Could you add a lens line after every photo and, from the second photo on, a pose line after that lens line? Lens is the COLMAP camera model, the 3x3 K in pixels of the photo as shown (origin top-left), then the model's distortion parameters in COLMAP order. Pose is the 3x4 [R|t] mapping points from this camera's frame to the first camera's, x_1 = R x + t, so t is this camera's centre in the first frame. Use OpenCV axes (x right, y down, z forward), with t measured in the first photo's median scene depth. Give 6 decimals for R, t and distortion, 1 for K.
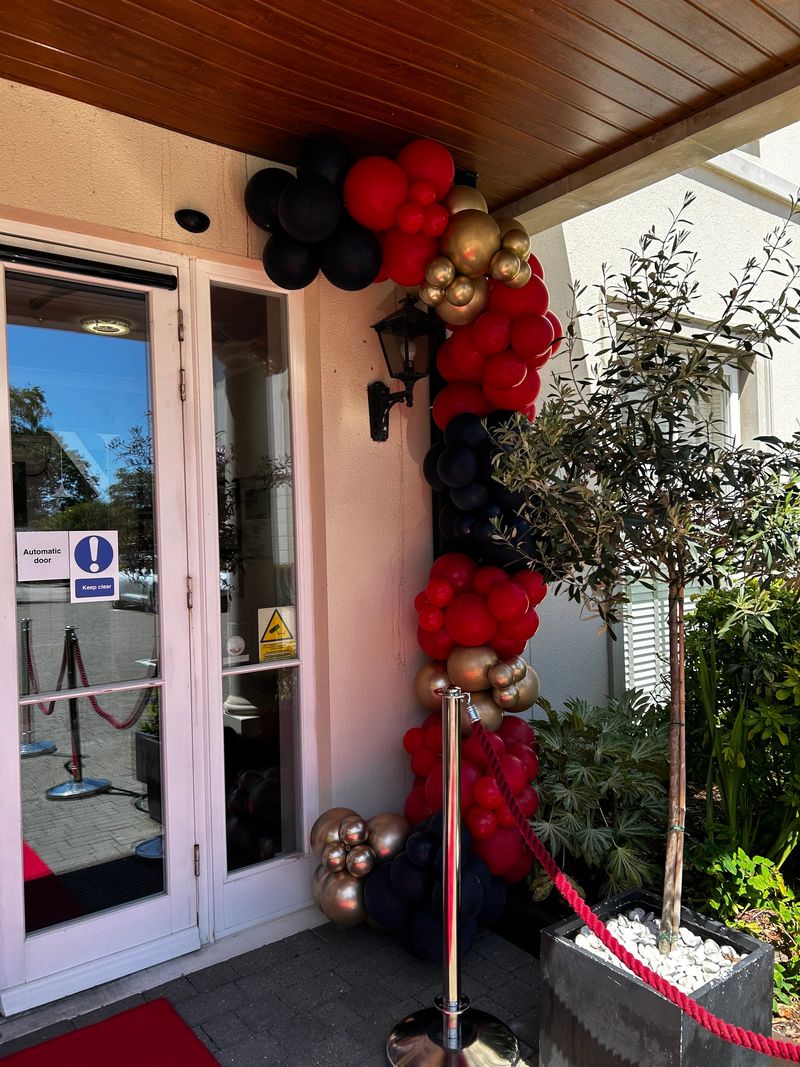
lens RADIAL K [[793.7, 0, 402.0], [0, 793.7, 537.0], [0, 0, 1]] dist [0.050822, -0.000346]
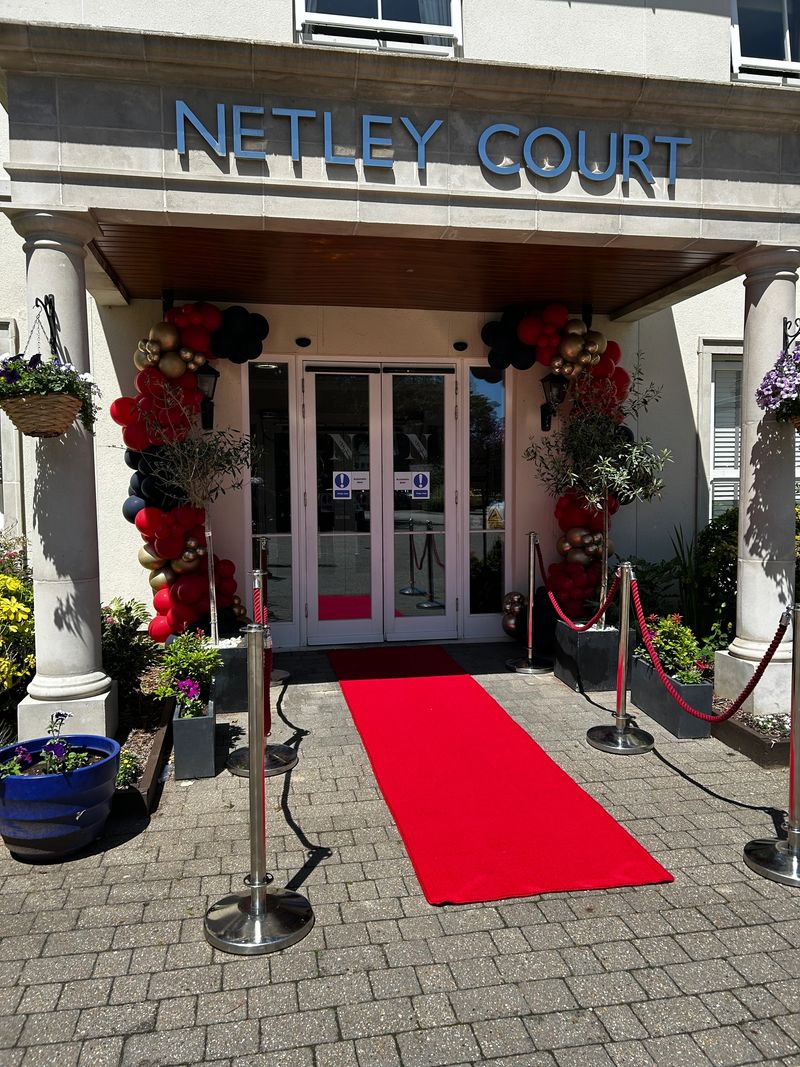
lens RADIAL K [[793.7, 0, 402.0], [0, 793.7, 537.0], [0, 0, 1]] dist [0.050822, -0.000346]
pose [[0.884921, 0.053059, -0.462709, 0.731369], [-0.017419, 0.996565, 0.080964, -0.004233], [0.465416, -0.063587, 0.882805, -1.260440]]
